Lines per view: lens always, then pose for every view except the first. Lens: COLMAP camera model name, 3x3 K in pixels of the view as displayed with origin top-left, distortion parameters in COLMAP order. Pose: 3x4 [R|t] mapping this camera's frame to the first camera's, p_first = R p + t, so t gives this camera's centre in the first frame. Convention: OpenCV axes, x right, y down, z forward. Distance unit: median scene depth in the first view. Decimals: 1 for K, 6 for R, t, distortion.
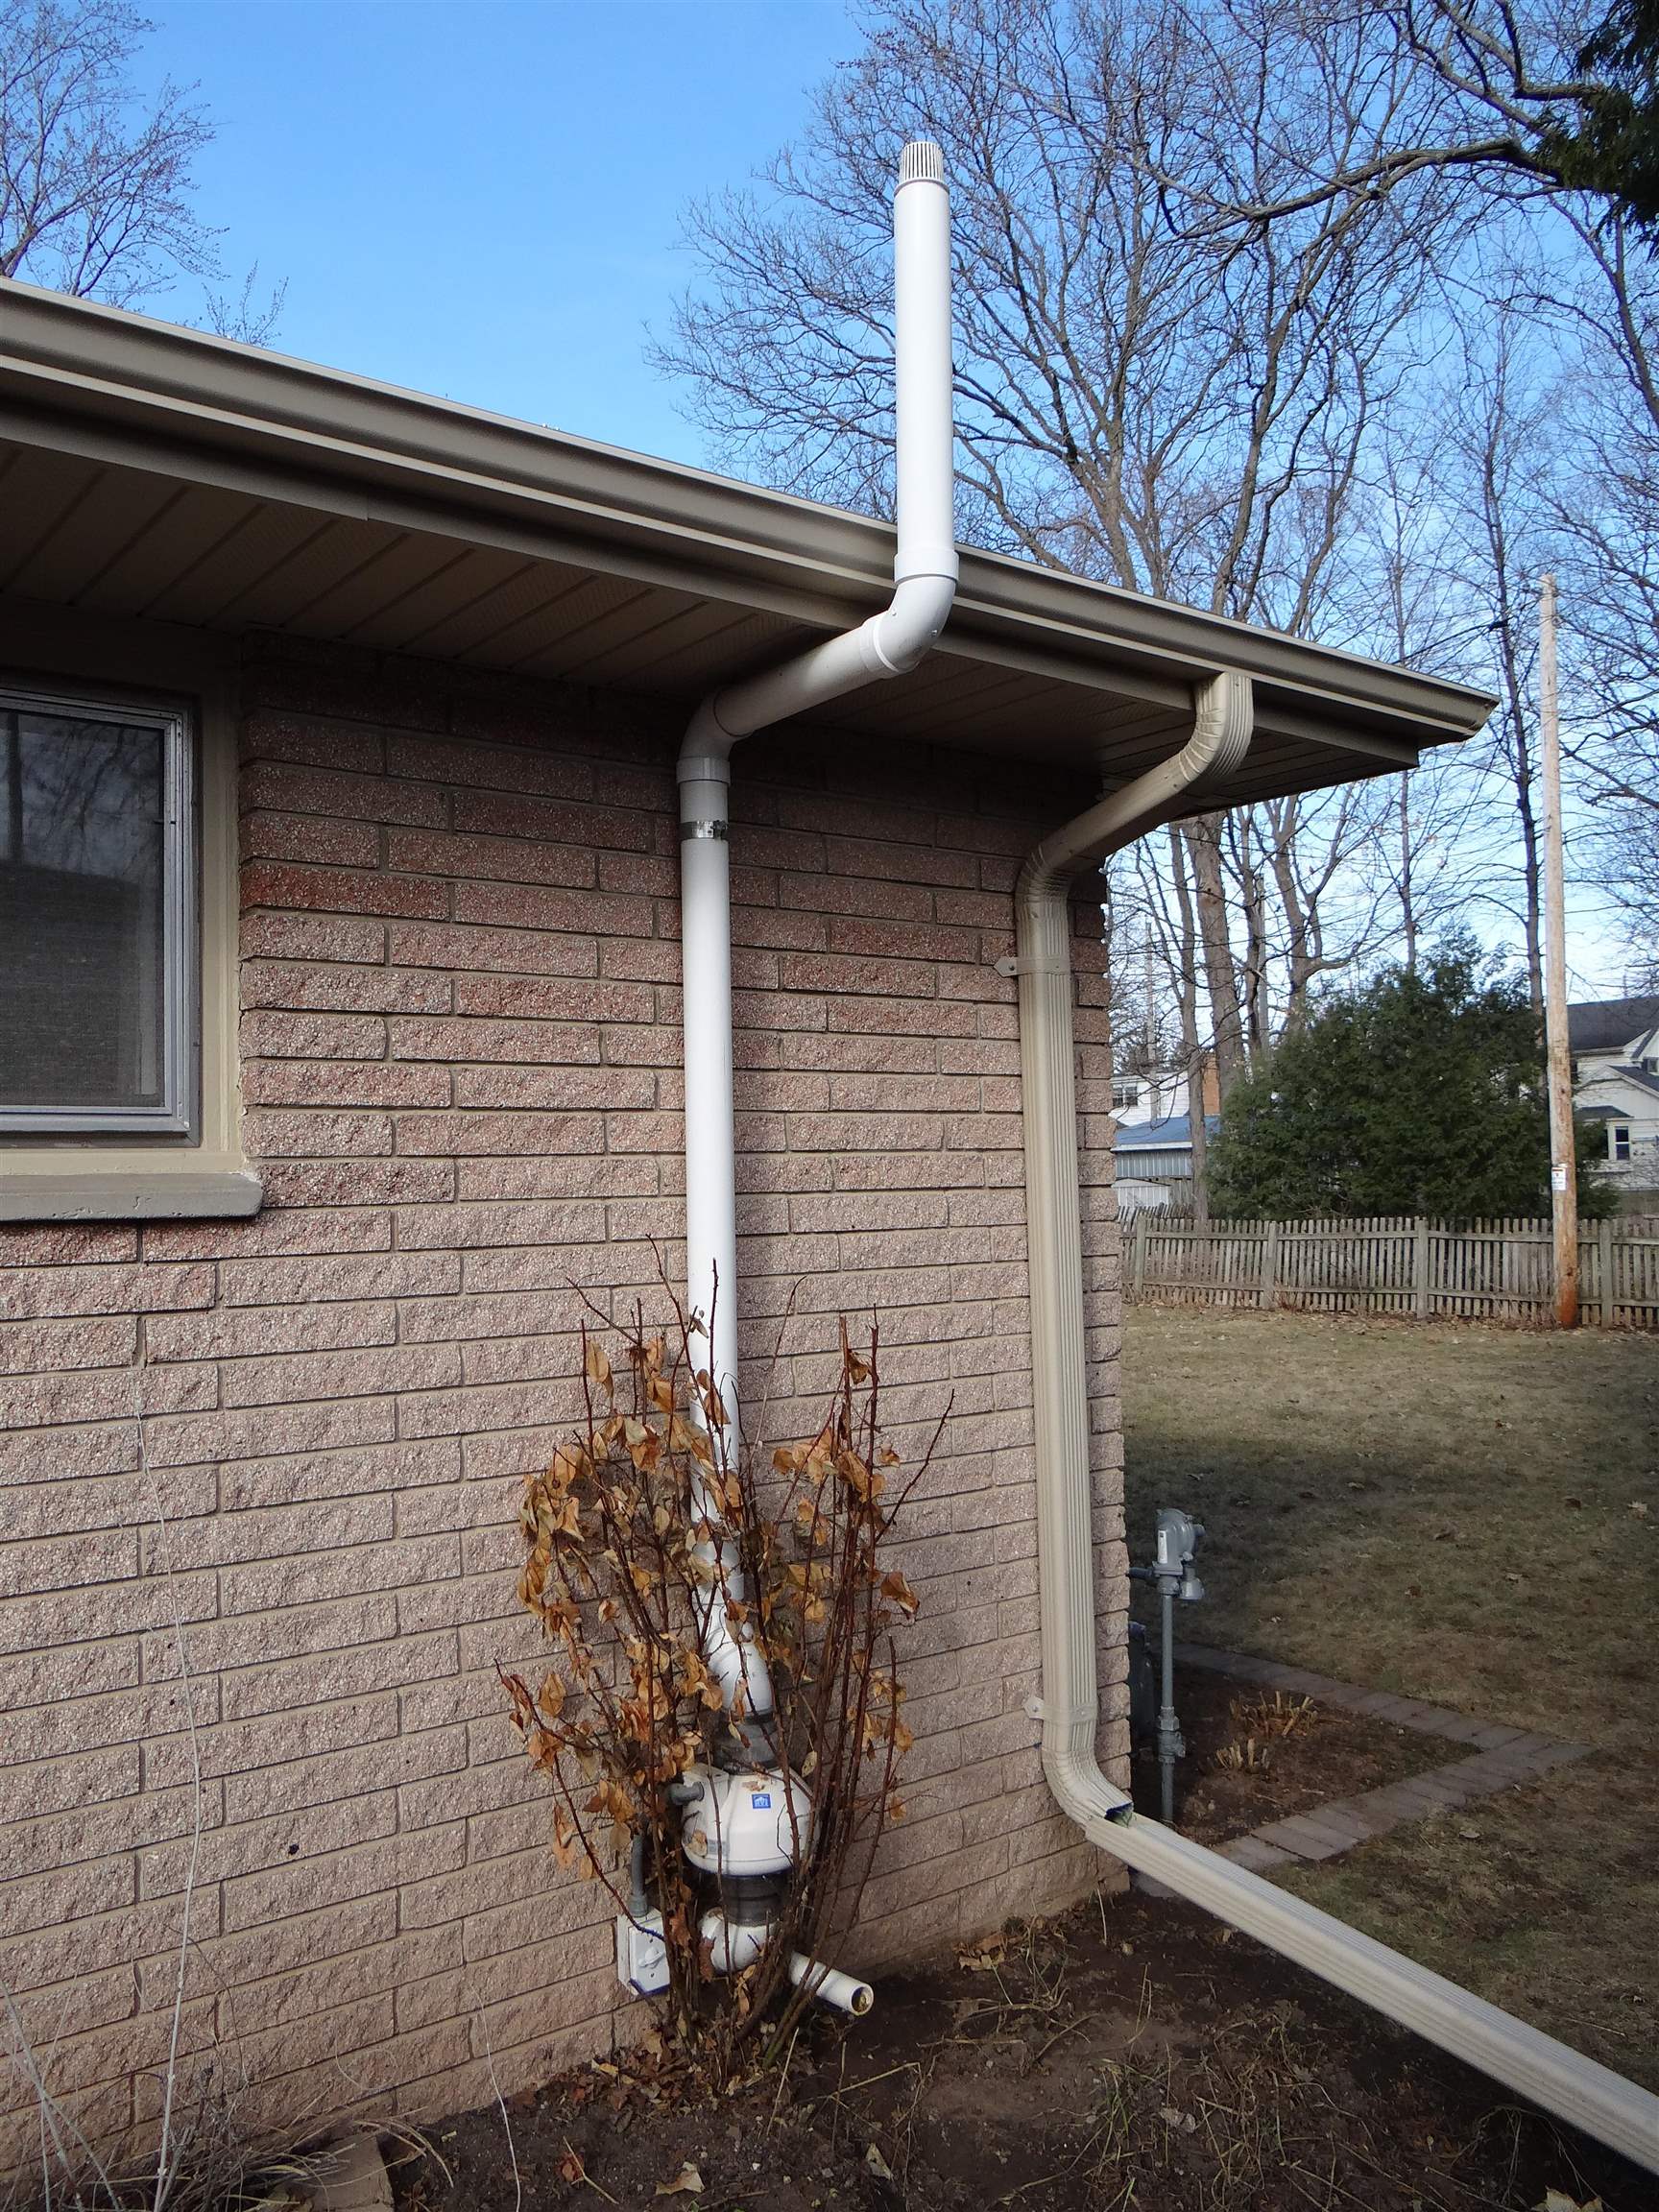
lens RADIAL K [[1770.7, 0, 829.5], [0, 1770.7, 1106.0], [0, 0, 1]] dist [0.007310, 0.002066]
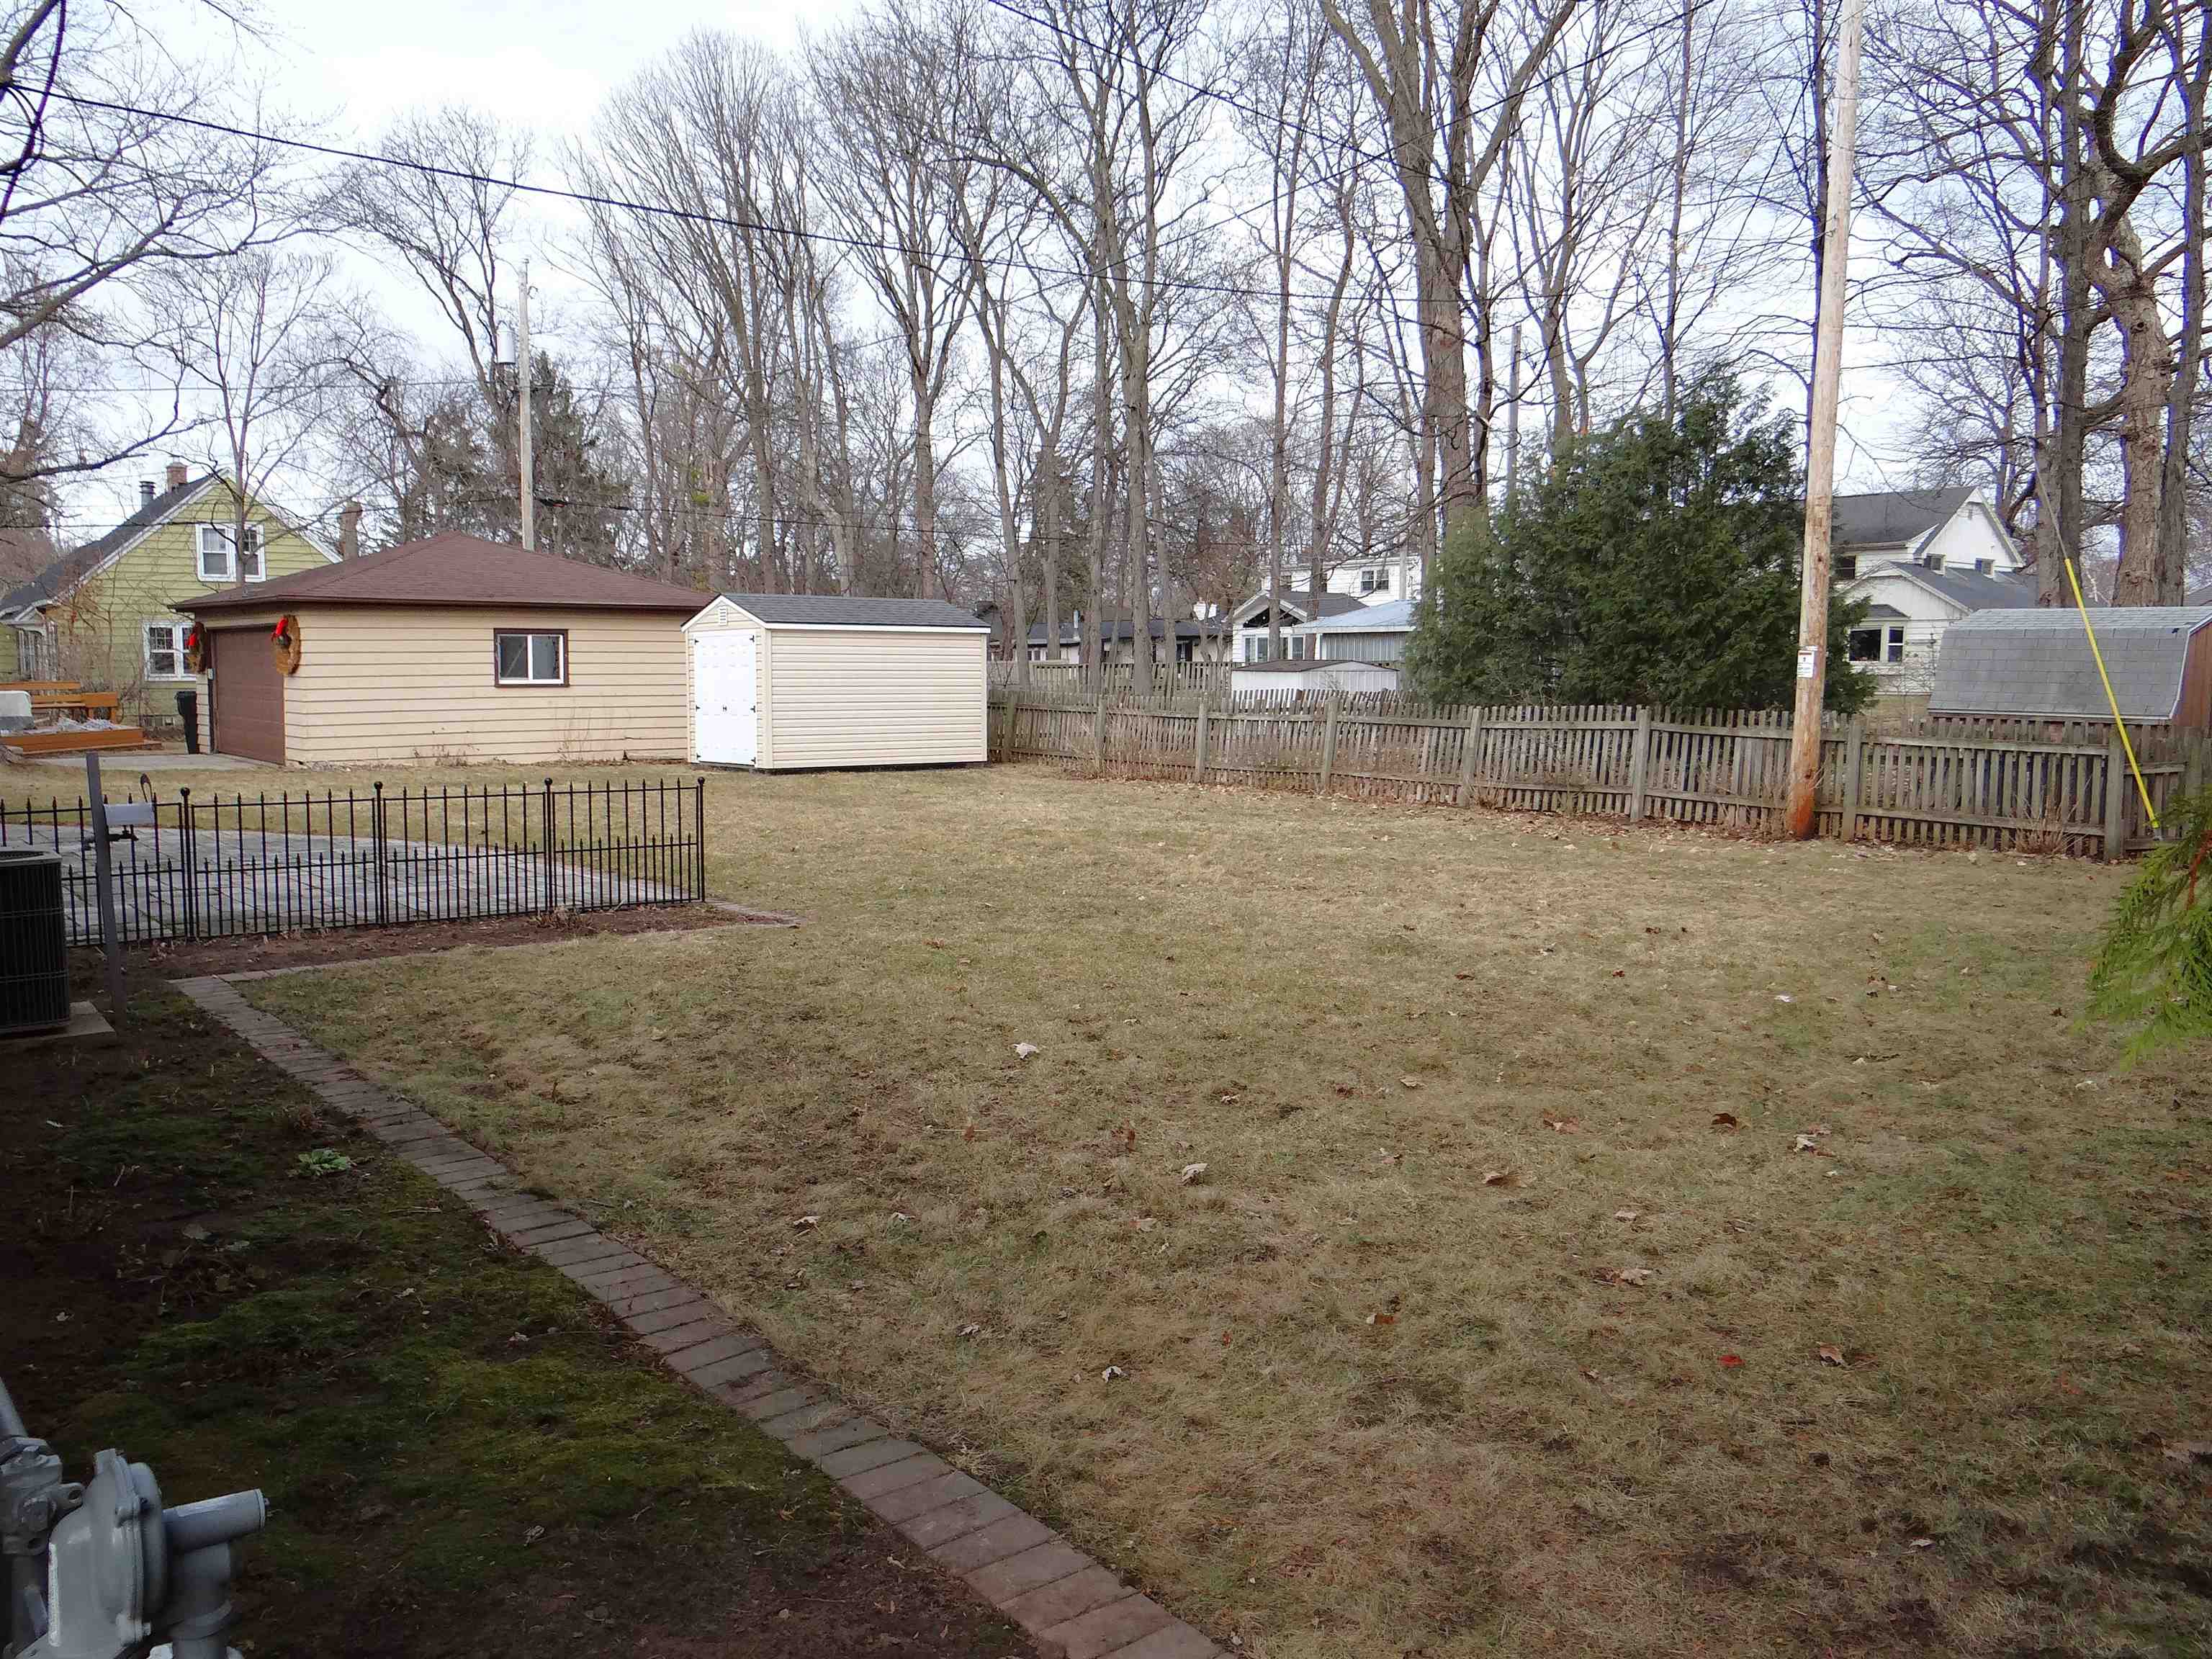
lens RADIAL K [[1748.4, 0, 1102.4], [0, 1748.4, 822.4], [0, 0, 1]] dist [0.030405, 0.002263]
pose [[0.999453, 0.033058, -0.000216, 0.072258], [-0.032745, 0.990844, 0.130981, 0.015703], [0.004544, -0.130902, 0.991385, 0.144769]]
